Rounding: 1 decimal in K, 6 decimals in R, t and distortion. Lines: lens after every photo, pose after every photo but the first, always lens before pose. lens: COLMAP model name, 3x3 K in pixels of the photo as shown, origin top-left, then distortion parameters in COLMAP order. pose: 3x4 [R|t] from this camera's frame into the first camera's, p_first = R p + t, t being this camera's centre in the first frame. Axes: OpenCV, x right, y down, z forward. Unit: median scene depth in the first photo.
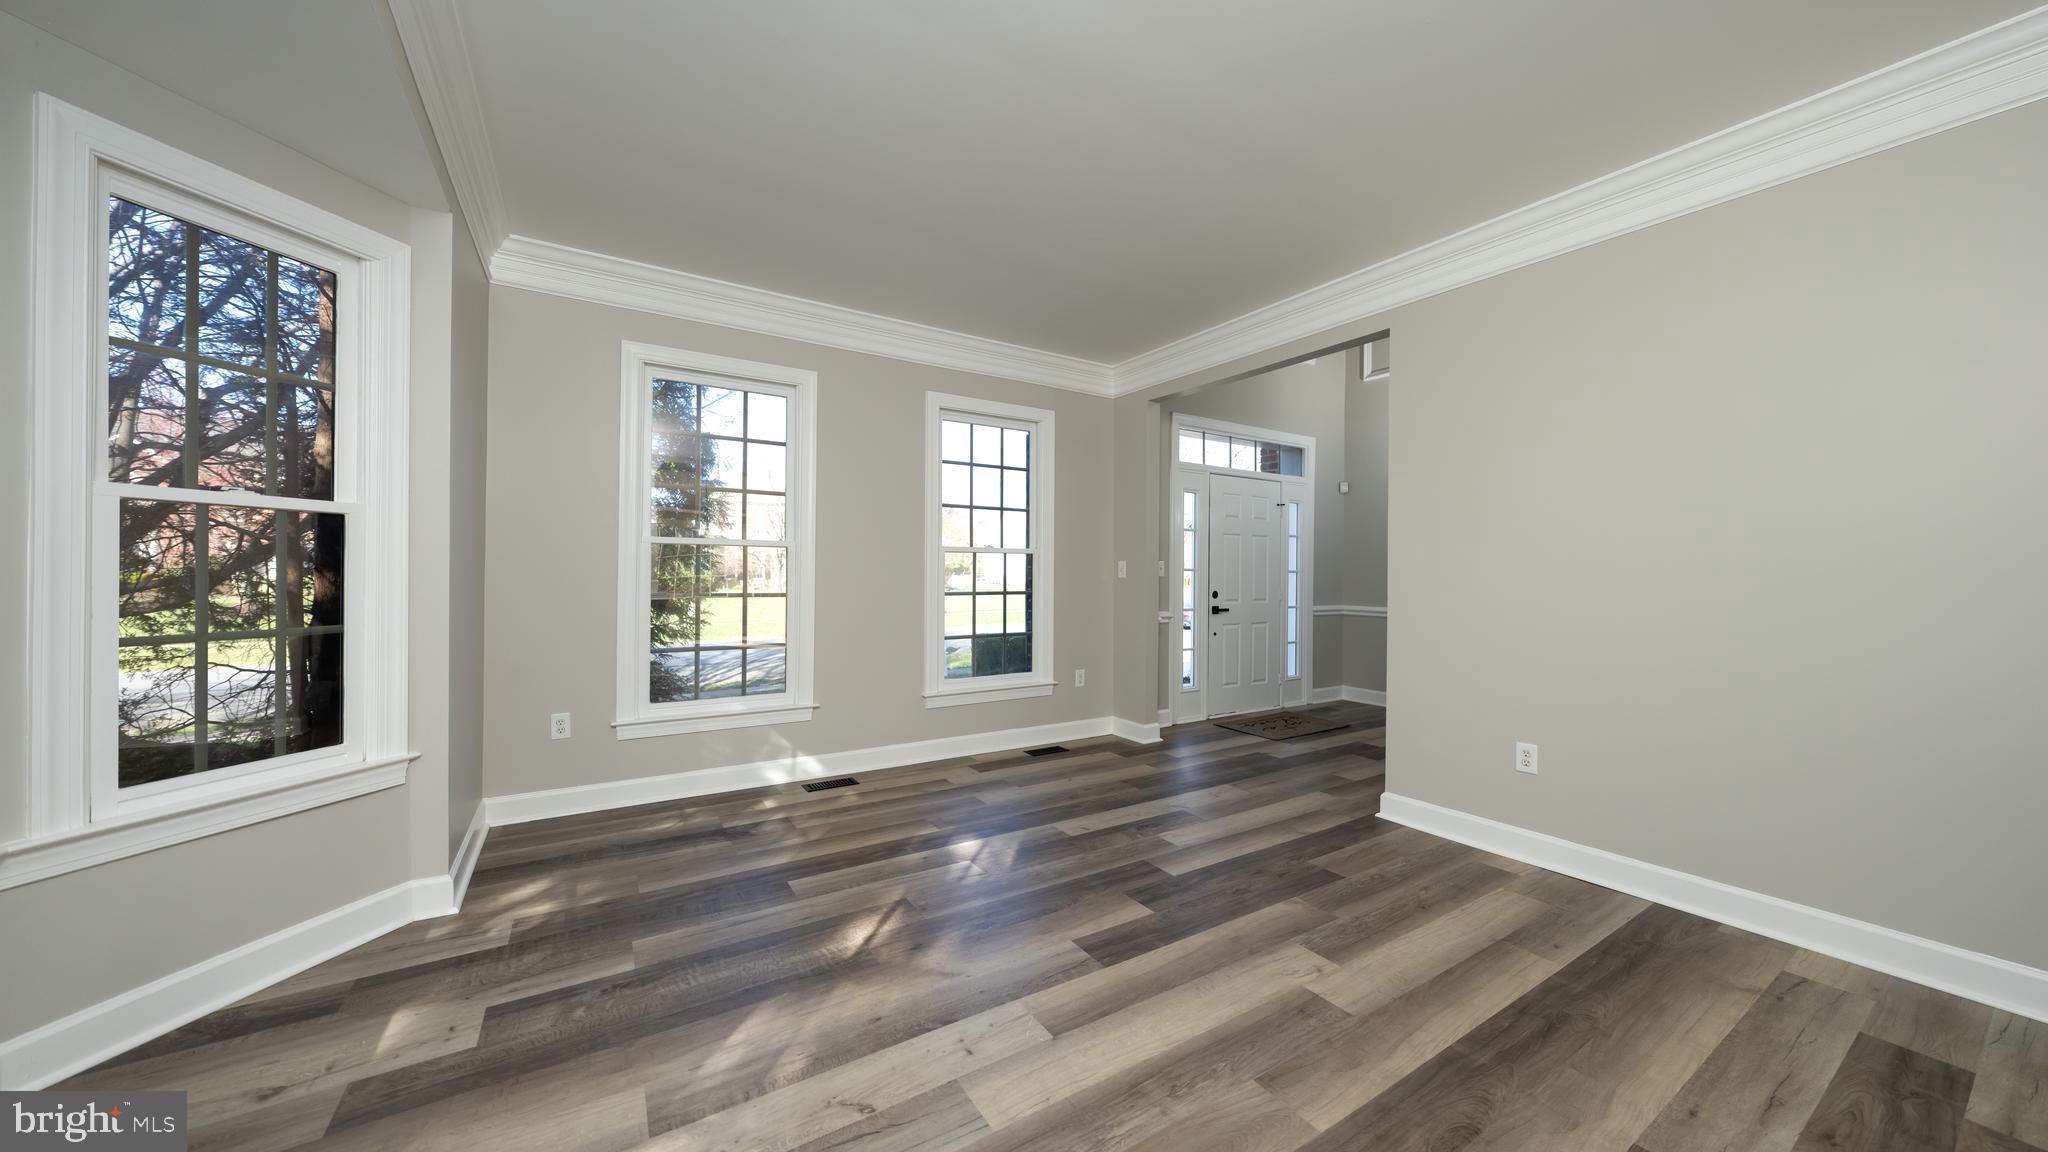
lens RADIAL K [[689.3, 0, 1029.0], [0, 689.3, 573.1], [0, 0, 1]] dist [-0.002102, -0.000148]
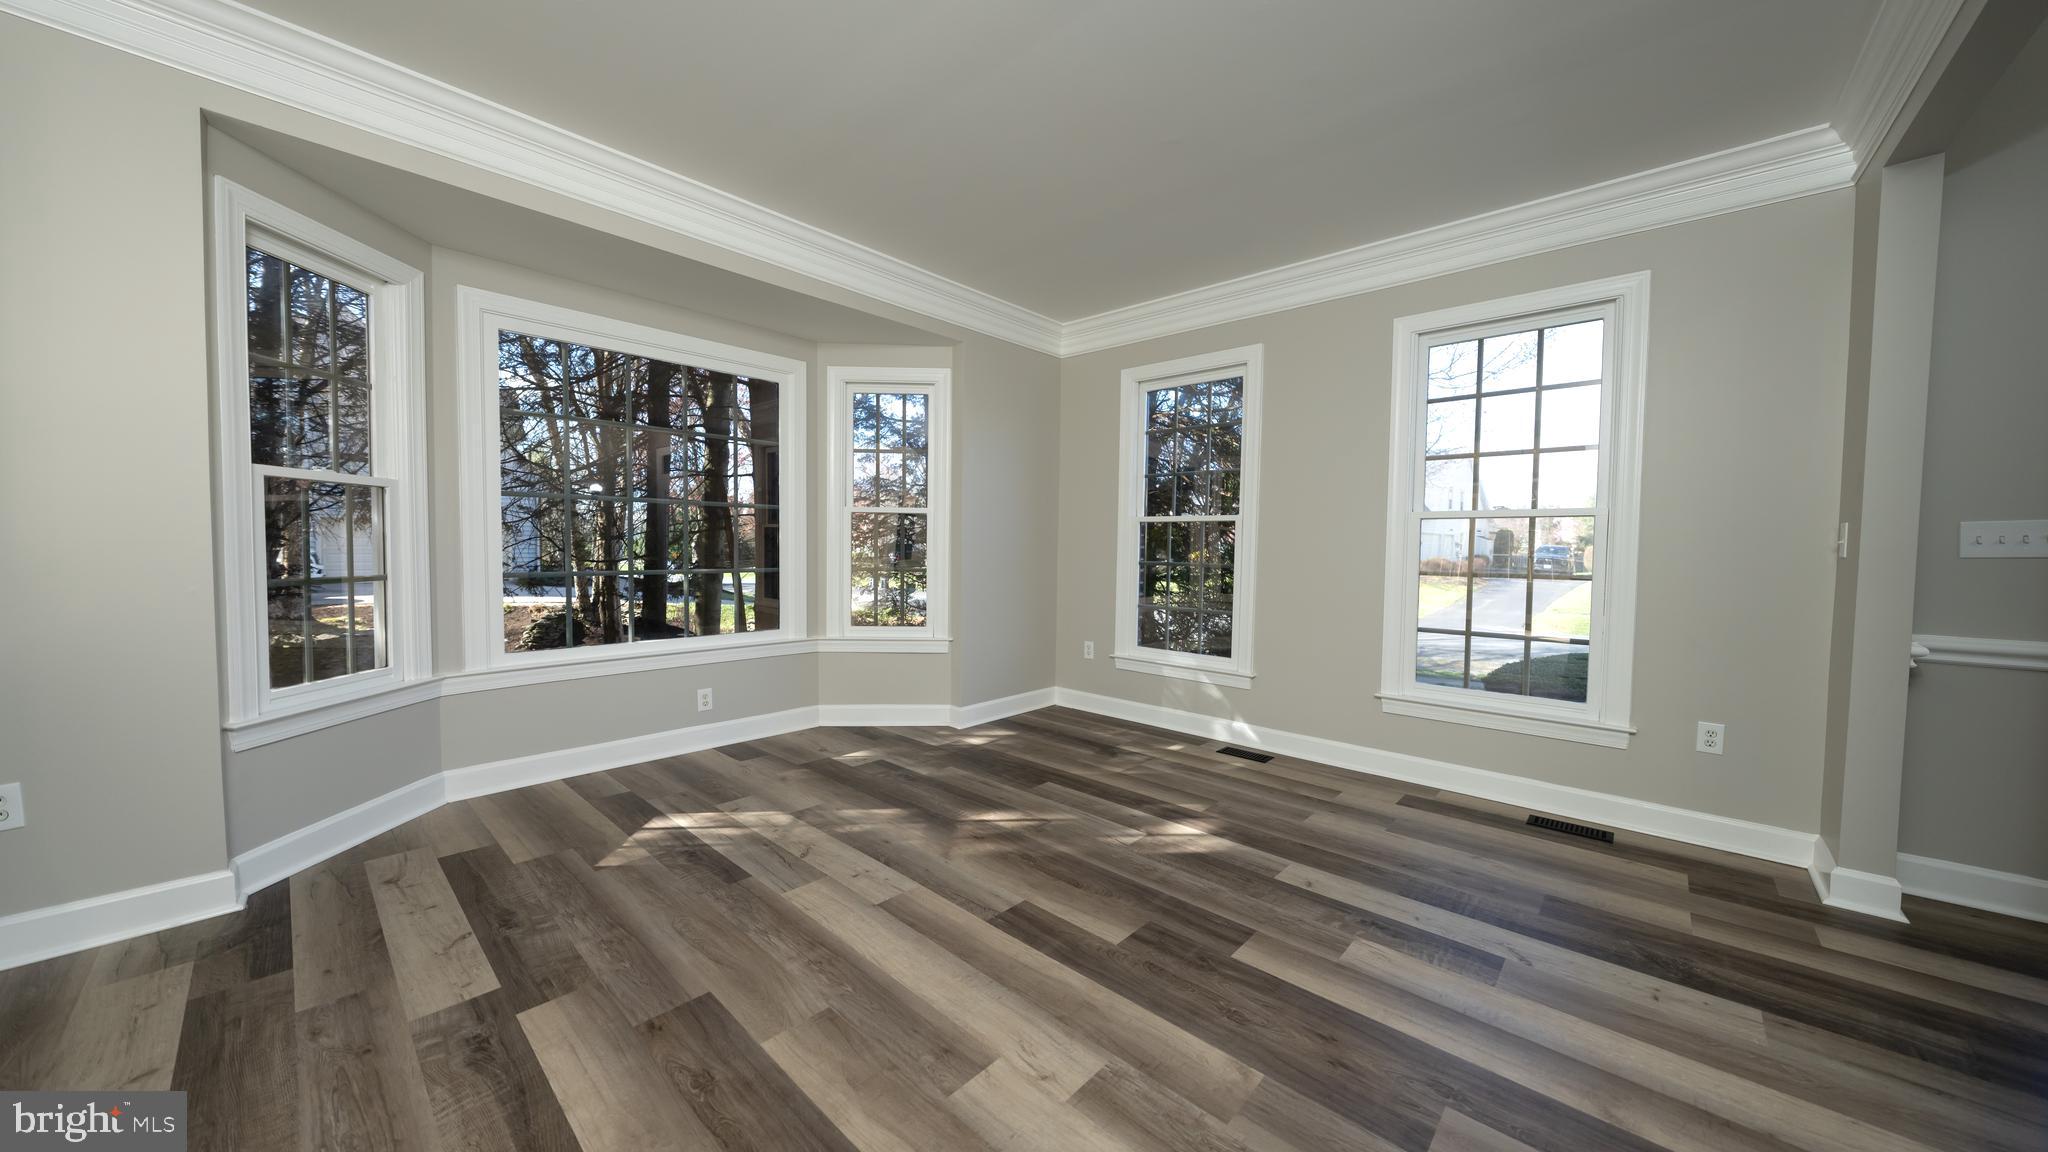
lens RADIAL K [[689.3, 0, 1029.0], [0, 689.3, 573.1], [0, 0, 1]] dist [-0.002102, -0.000148]
pose [[0.262391, 0.034485, -0.964345, 0.824721], [-0.010654, 0.999404, 0.032840, 0.015399], [0.964903, 0.001657, 0.262602, 0.594070]]
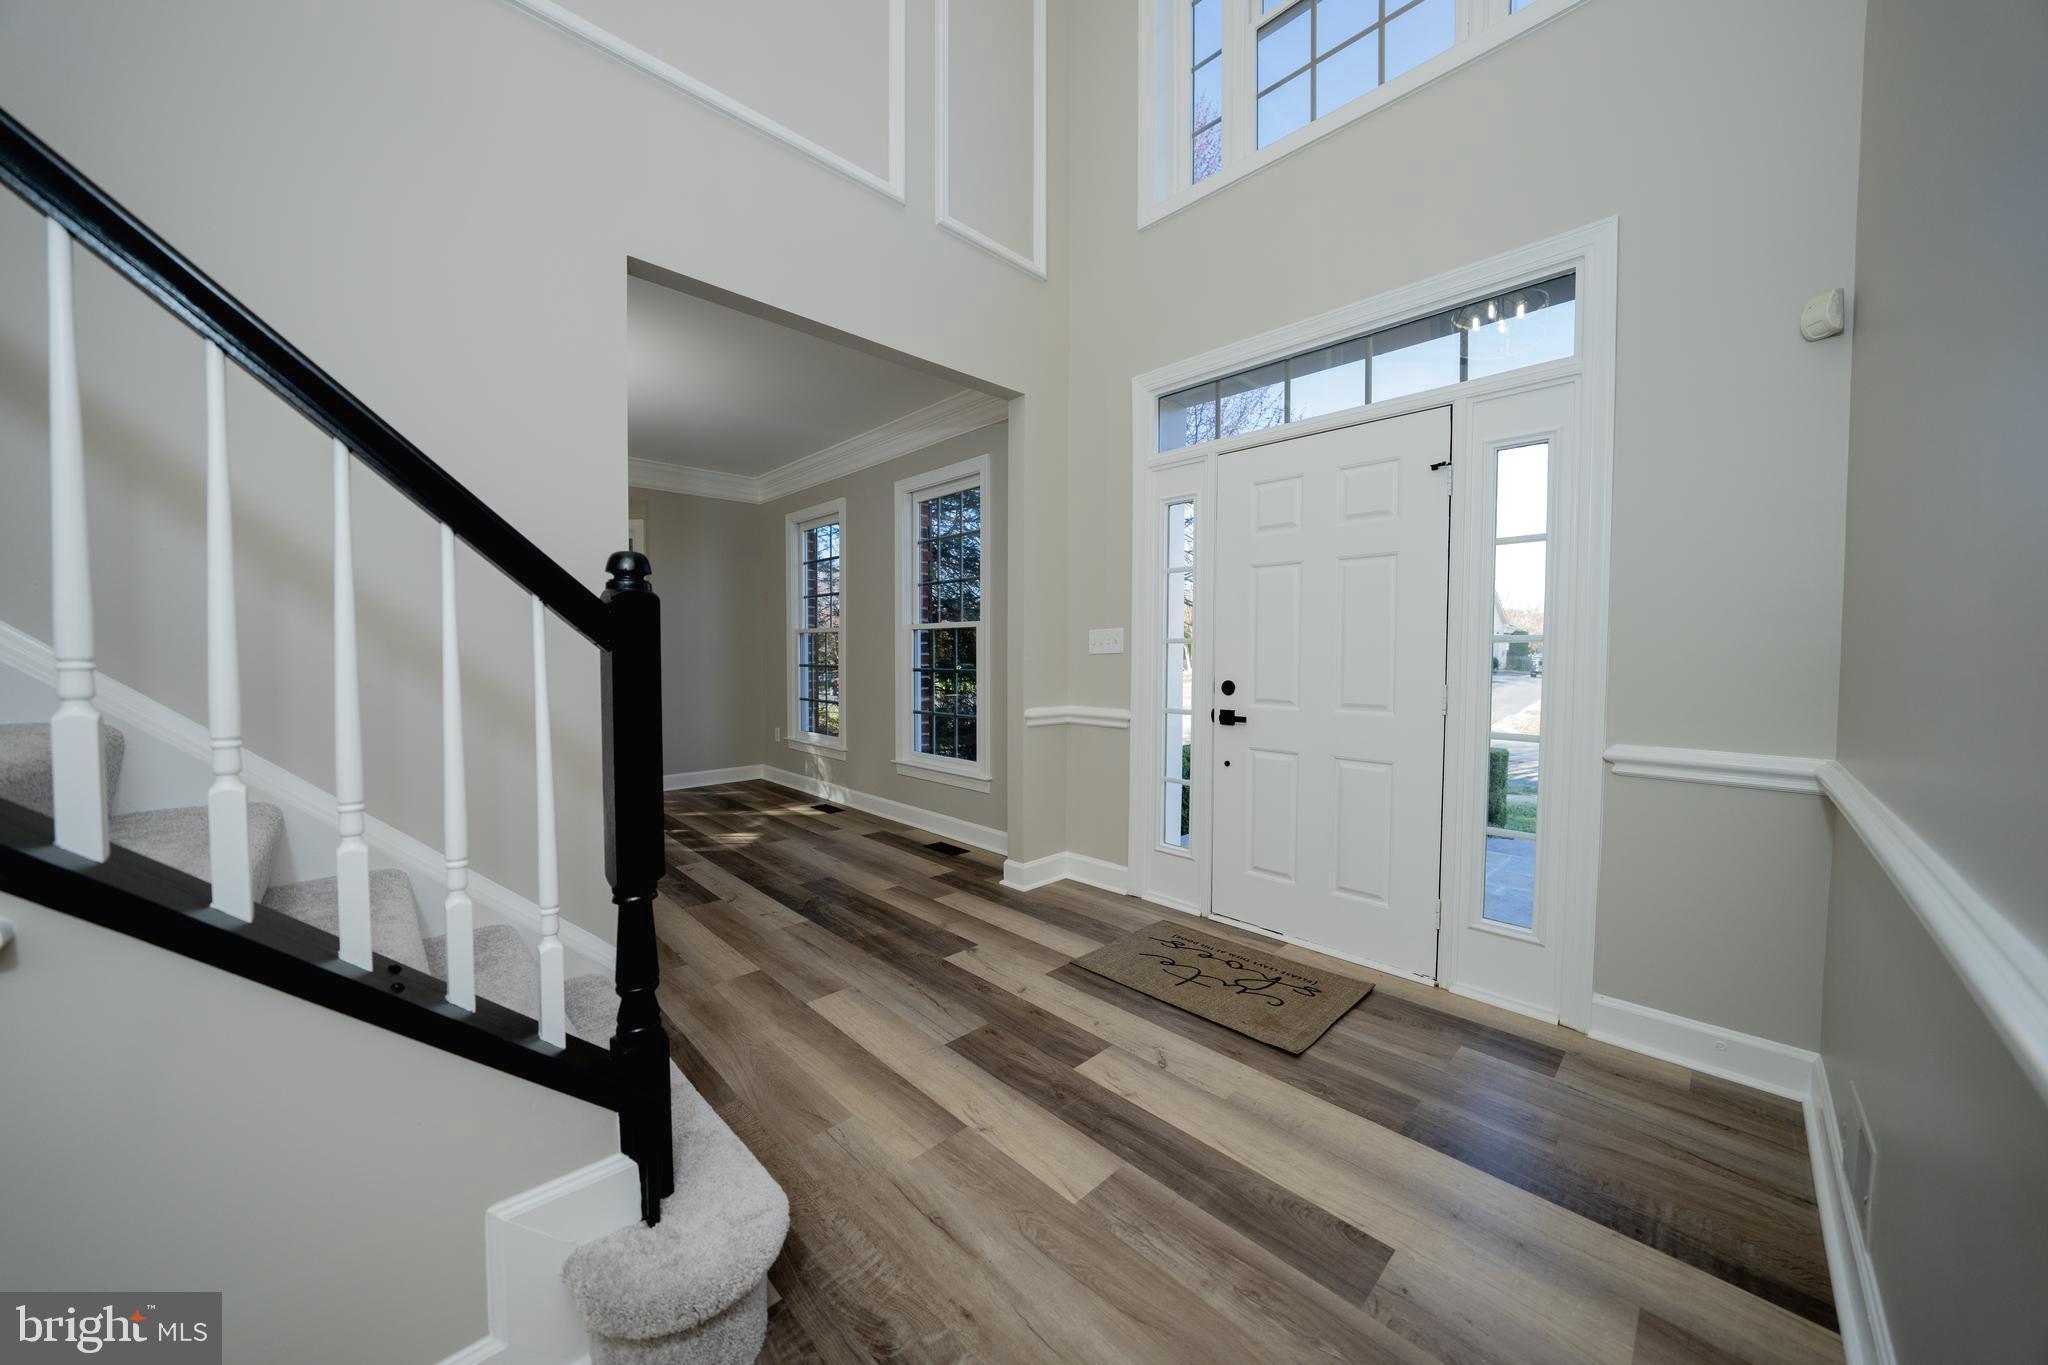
lens RADIAL K [[691.9, 0, 1028.5], [0, 691.9, 679.8], [0, 0, 1]] dist [-0.005703, 0.001321]
pose [[0.207307, 0.031697, -0.977762, 1.533423], [-0.000359, 0.999477, 0.032325, 0.017415], [0.978276, -0.006350, 0.207210, 1.534114]]
